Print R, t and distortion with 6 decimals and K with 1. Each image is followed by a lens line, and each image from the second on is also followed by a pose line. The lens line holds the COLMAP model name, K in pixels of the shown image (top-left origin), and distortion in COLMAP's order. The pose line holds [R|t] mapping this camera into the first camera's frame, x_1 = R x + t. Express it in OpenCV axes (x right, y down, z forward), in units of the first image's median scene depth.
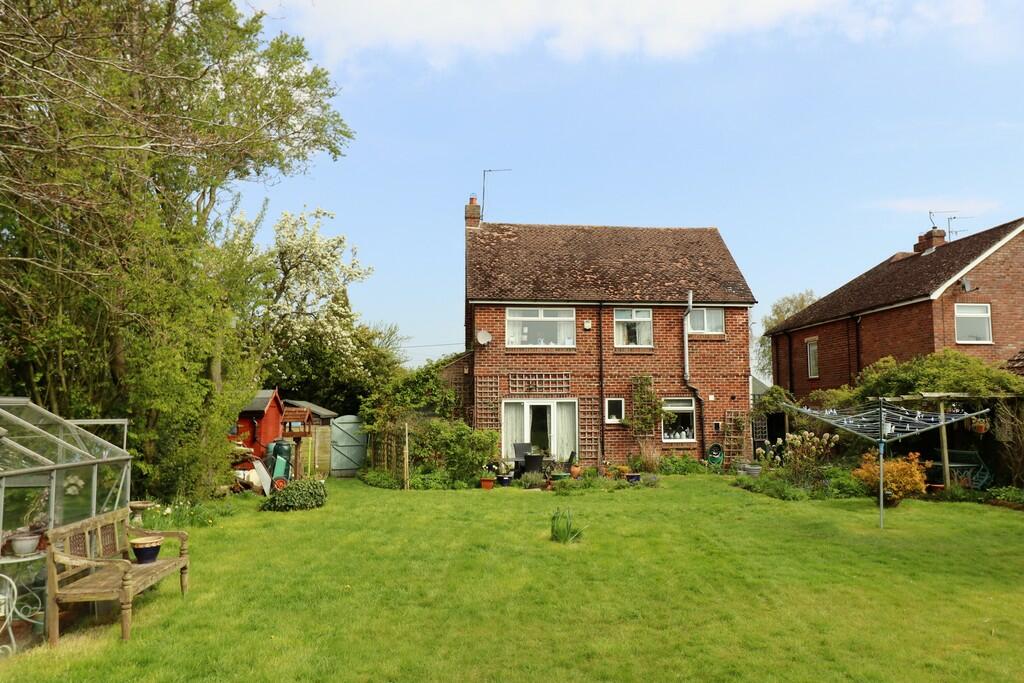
lens RADIAL K [[817.4, 0, 512.3], [0, 817.4, 341.1], [0, 0, 1]] dist [0.001866, -0.000558]
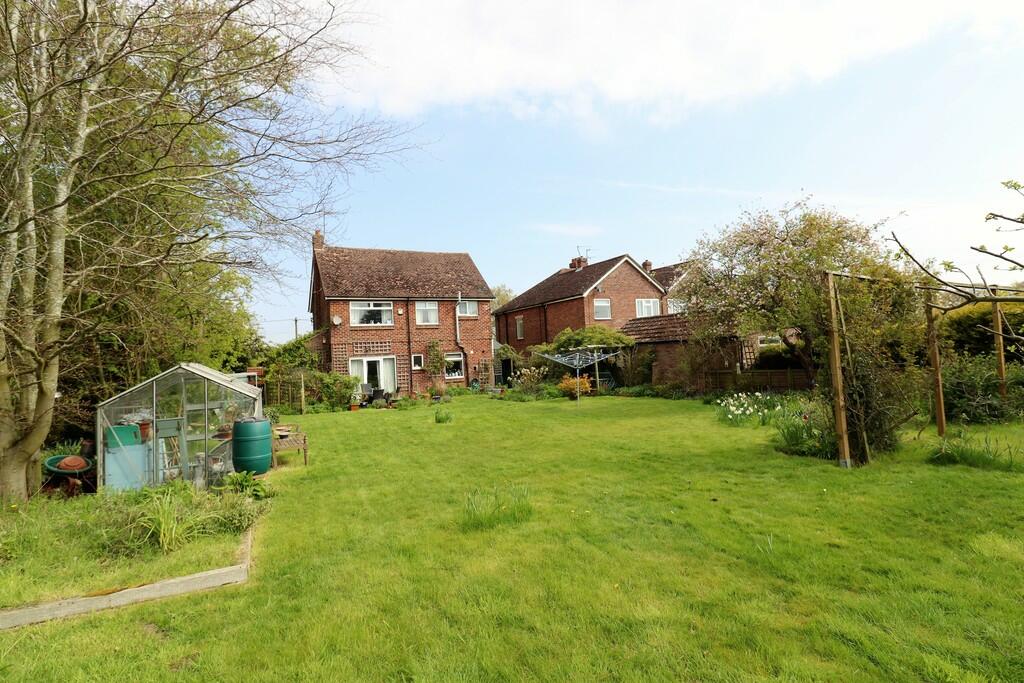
lens RADIAL K [[520.2, 0, 512.0], [0, 520.2, 342.2], [0, 0, 1]] dist [-0.000077, 0.000006]
pose [[0.937581, -0.031448, 0.346343, -0.065726], [0.015314, 0.998670, 0.049224, -0.006402], [-0.347430, -0.040848, 0.936816, -0.083915]]
